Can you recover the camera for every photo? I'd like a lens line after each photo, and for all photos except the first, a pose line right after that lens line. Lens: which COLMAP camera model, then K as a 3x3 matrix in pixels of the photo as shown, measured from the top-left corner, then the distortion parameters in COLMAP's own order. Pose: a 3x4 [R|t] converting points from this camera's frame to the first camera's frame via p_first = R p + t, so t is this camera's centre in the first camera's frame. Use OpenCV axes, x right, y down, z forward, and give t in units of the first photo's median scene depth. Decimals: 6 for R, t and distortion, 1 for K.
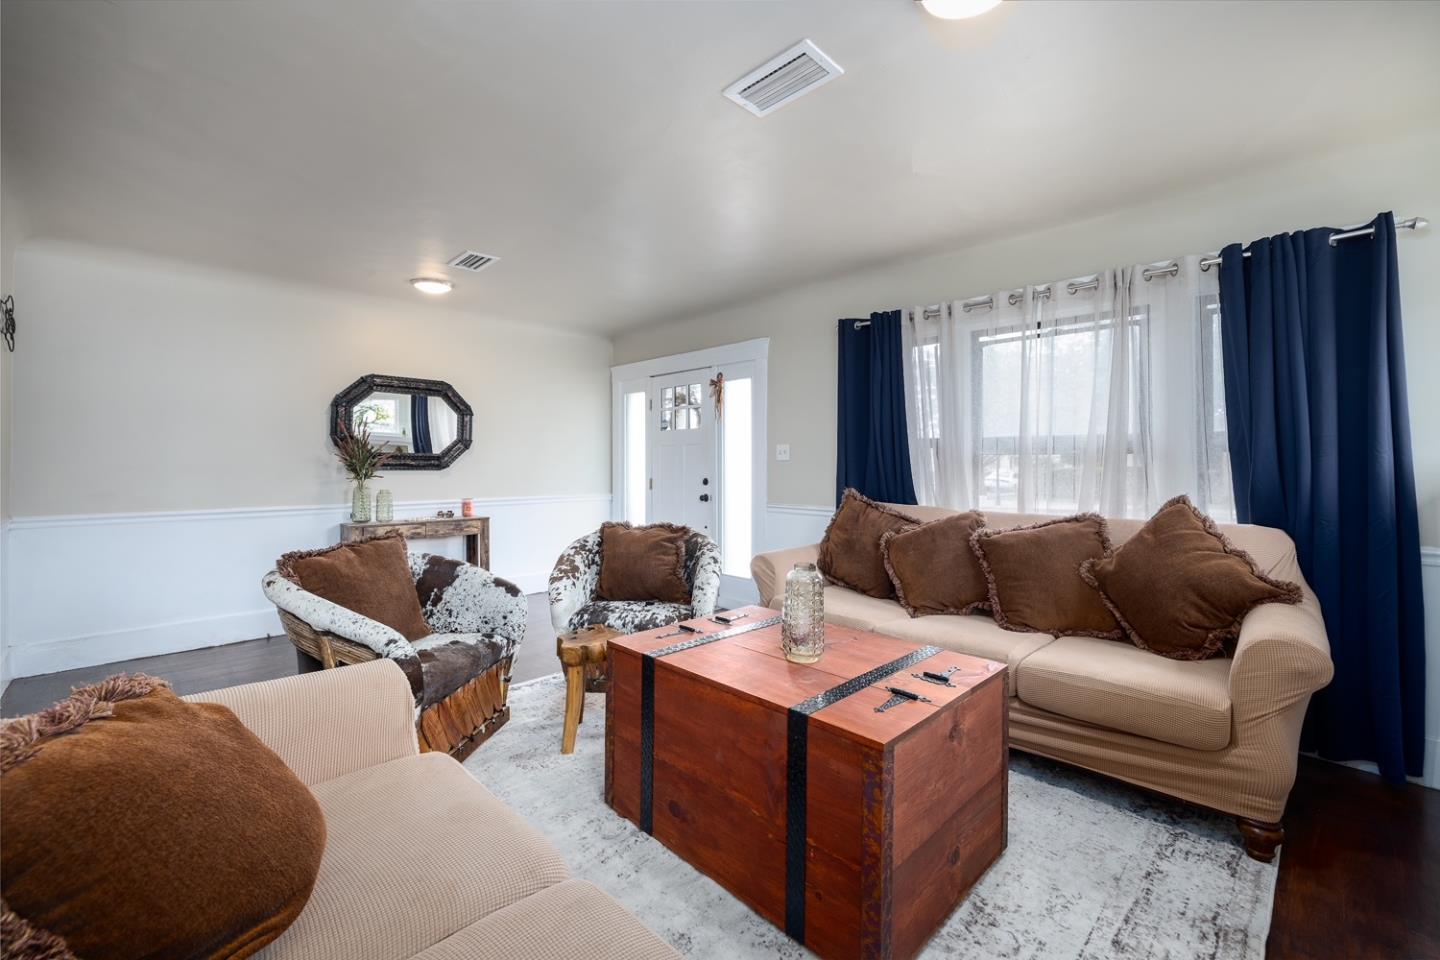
lens RADIAL K [[596.2, 0, 723.6], [0, 596.2, 462.8], [0, 0, 1]] dist [-0.002717, -0.000365]
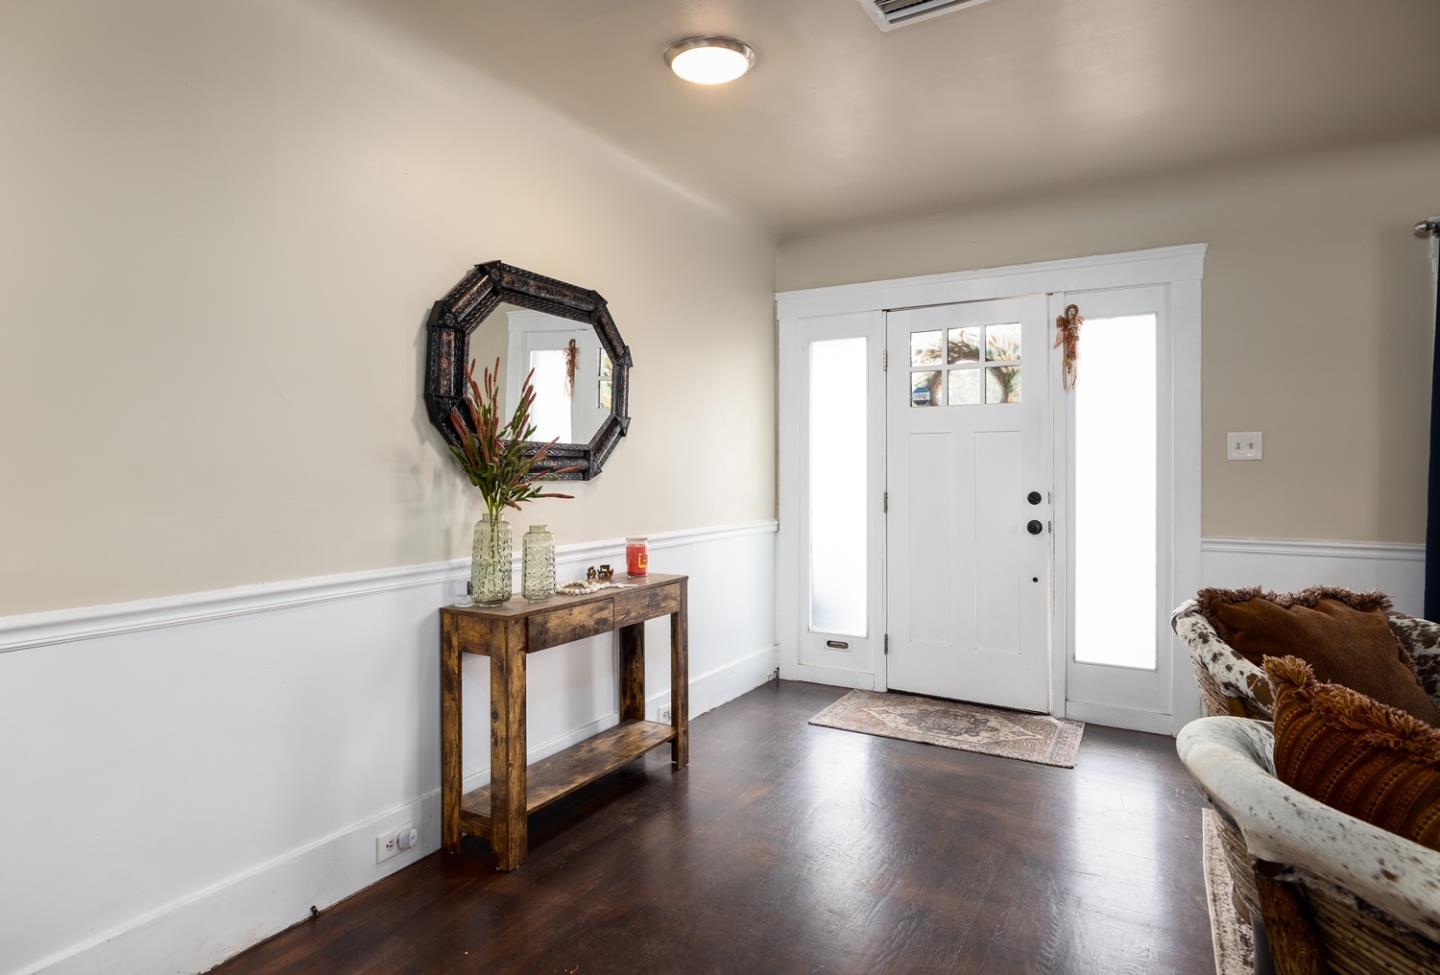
lens RADIAL K [[806.7, 0, 718.2], [0, 806.7, 458.7], [0, 0, 1]] dist [0.002196, 0.000300]
pose [[0.967761, 0.002237, 0.251862, -0.583057], [-0.000242, 0.999968, -0.007949, 0.000840], [-0.251872, 0.007632, 0.967731, 0.385408]]
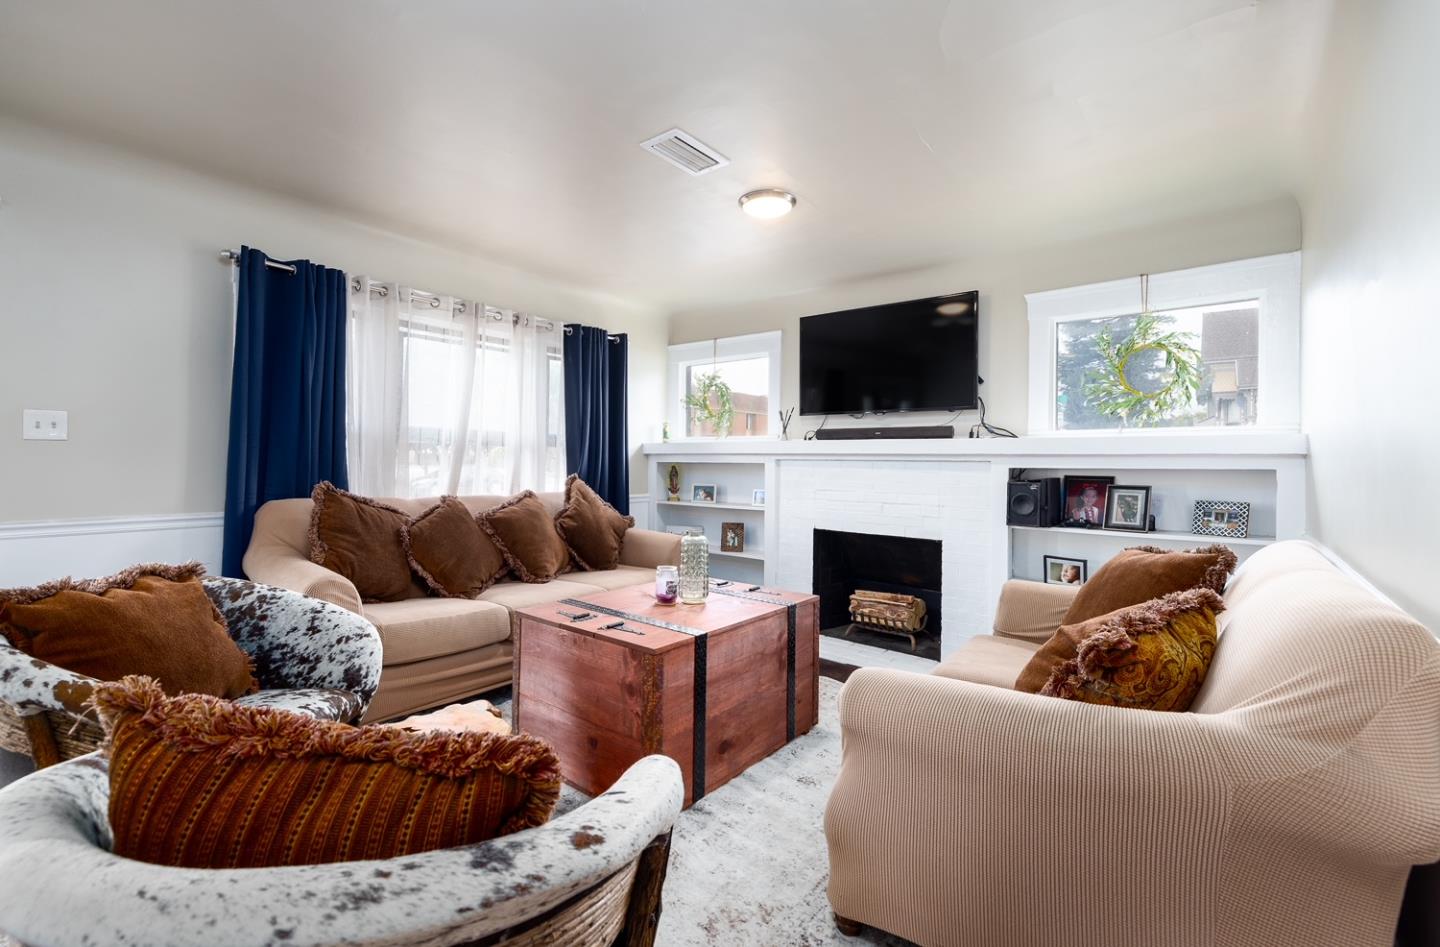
lens RADIAL K [[610.6, 0, 697.9], [0, 610.6, 457.7], [0, 0, 1]] dist [0.001121, -0.000575]
pose [[-0.087910, -0.003768, 0.996121, -0.510027], [-0.017701, 0.999841, 0.002220, 0.000458], [-0.995971, -0.017437, -0.087962, 0.461059]]
